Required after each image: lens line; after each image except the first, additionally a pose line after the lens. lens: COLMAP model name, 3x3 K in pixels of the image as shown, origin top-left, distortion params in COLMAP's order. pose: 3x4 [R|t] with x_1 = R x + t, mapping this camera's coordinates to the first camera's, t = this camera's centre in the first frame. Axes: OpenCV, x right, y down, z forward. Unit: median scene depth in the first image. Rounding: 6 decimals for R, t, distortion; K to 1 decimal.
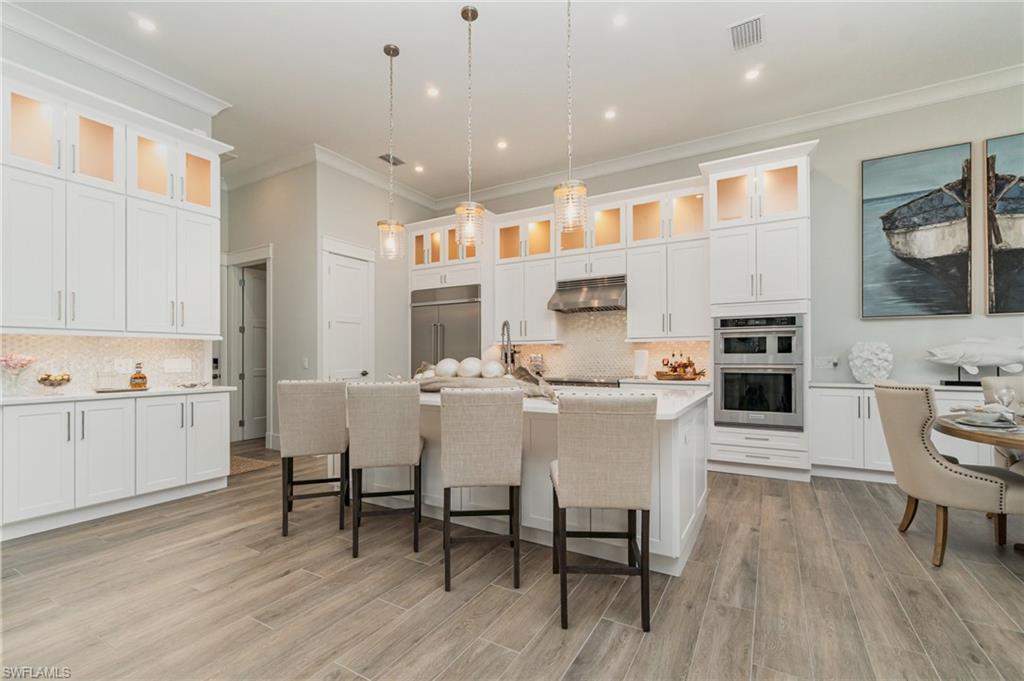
lens RADIAL K [[444.3, 0, 507.8], [0, 444.3, 356.9], [0, 0, 1]] dist [-0.007443, 0.002980]
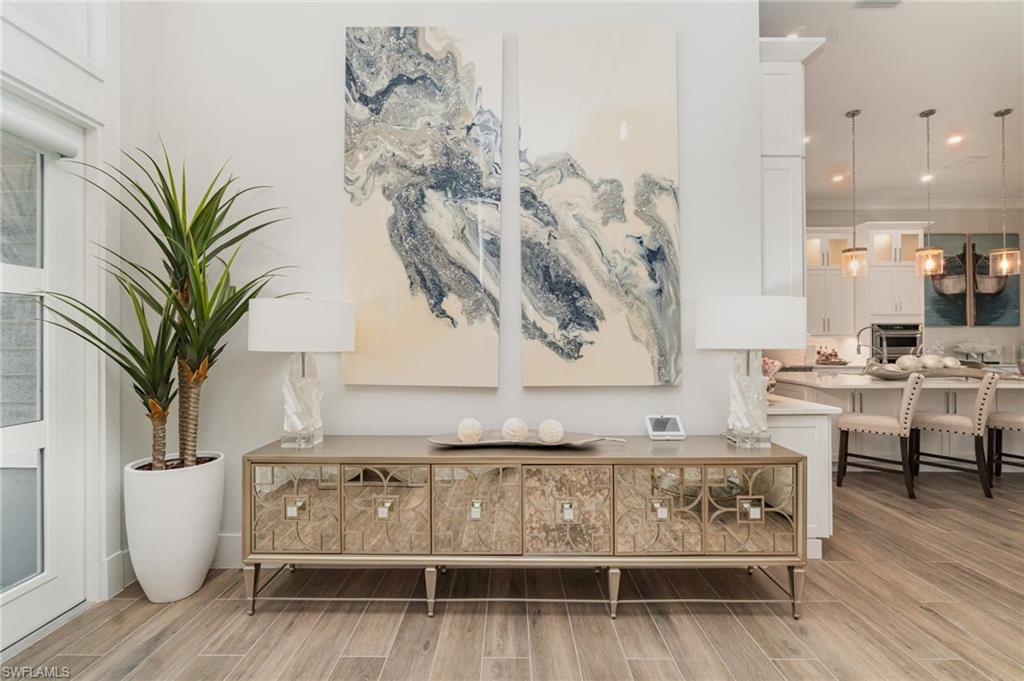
lens RADIAL K [[444.3, 0, 504.0], [0, 444.3, 336.4], [0, 0, 1]] dist [-0.007443, 0.002980]
pose [[0.863707, 0.004437, 0.503975, -1.488648], [0.000671, 0.999950, -0.009954, -0.032061], [-0.503994, 0.008935, 0.863661, 0.344836]]
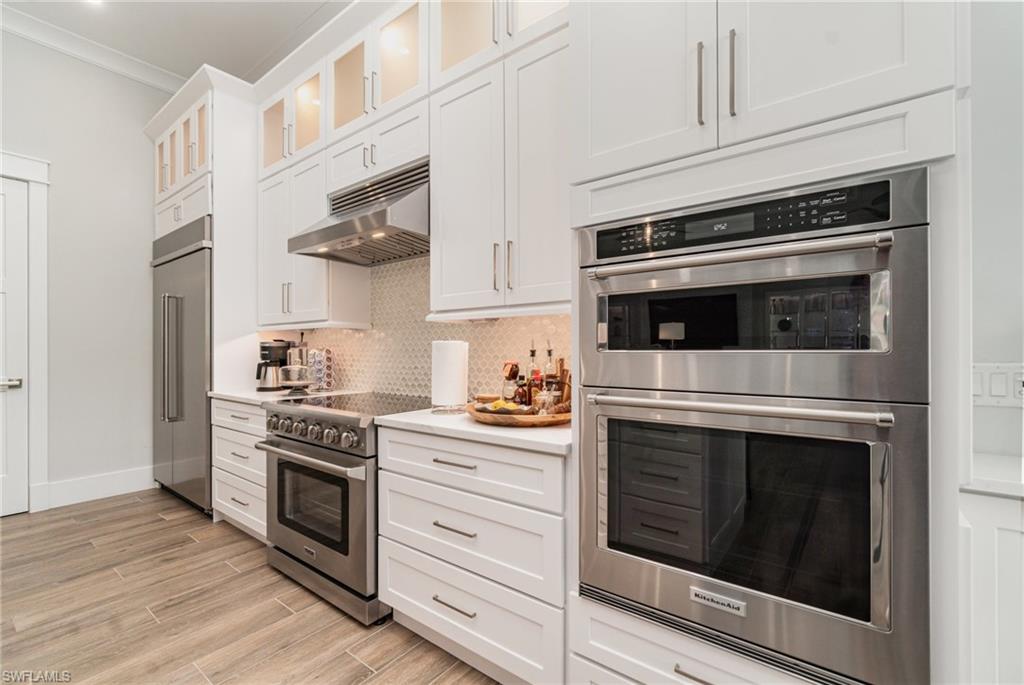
lens RADIAL K [[455.5, 0, 486.7], [0, 455.5, 347.8], [0, 0, 1]] dist [-0.001905, 0.000010]
pose [[0.989303, 0.002121, -0.145857, 0.475313], [-0.002889, 0.999983, -0.005051, -0.007850], [0.145844, 0.005418, 0.989293, 0.732946]]
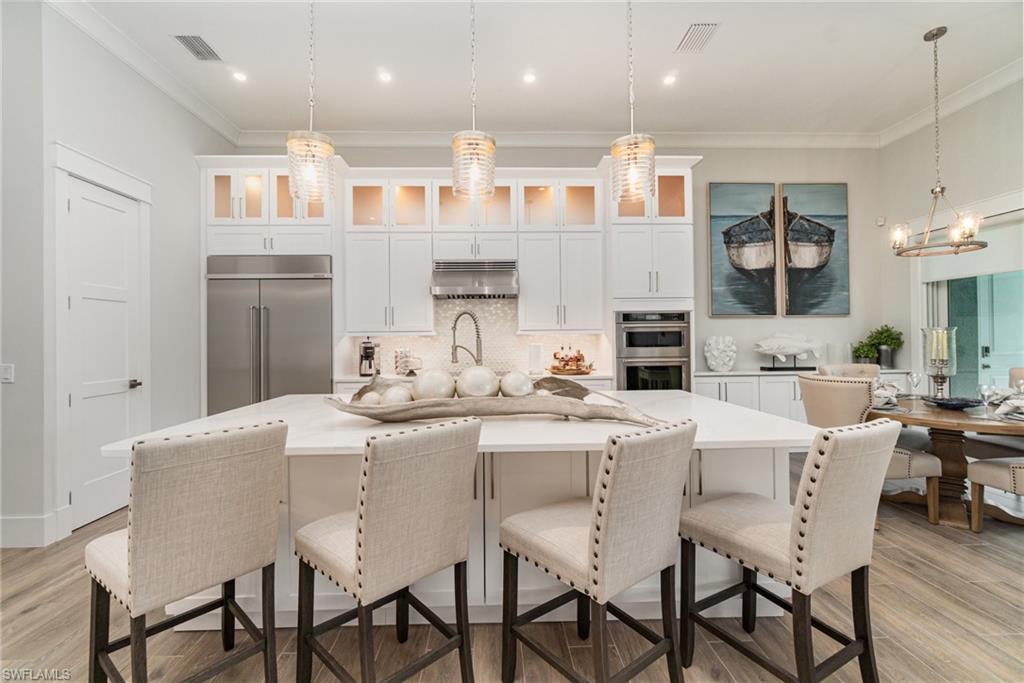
lens RADIAL K [[444.3, 0, 507.6], [0, 444.3, 334.5], [0, 0, 1]] dist [-0.007443, 0.002980]
pose [[0.844621, 0.000149, 0.535365, -0.296598], [0.007282, 0.999904, -0.011767, -0.028245], [-0.535315, 0.013837, 0.844539, 0.301281]]
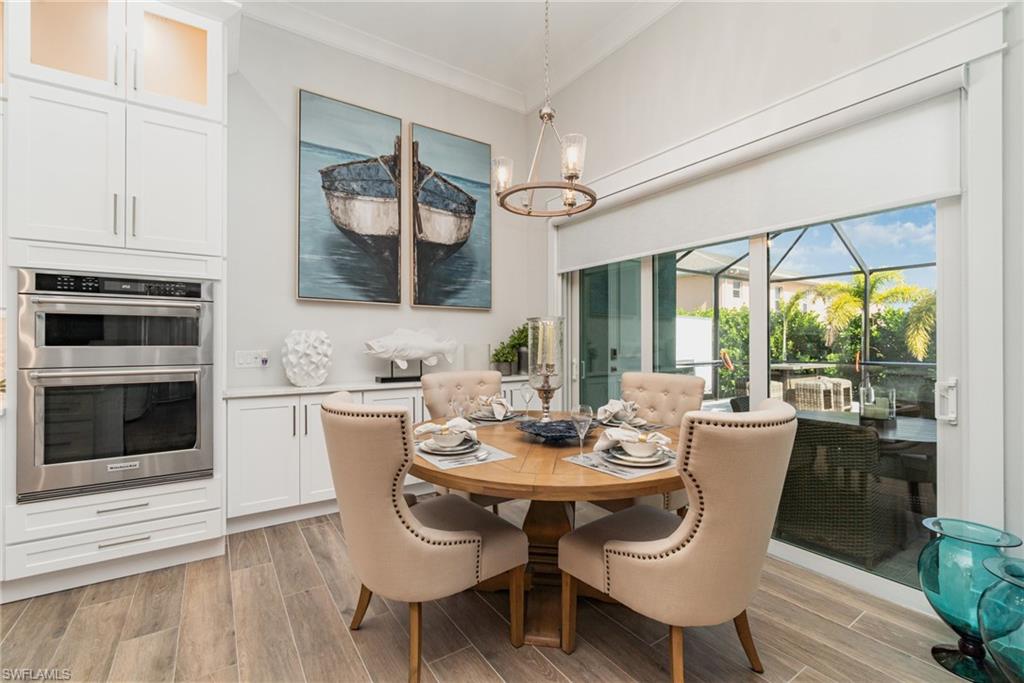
lens RADIAL K [[444.3, 0, 515.7], [0, 444.3, 341.3], [0, 0, 1]] dist [-0.007443, 0.002980]
pose [[0.417855, 0.007710, 0.908481, 0.283585], [-0.001231, 0.999968, -0.007920, -0.010166], [-0.908513, 0.002191, 0.417851, 0.365657]]
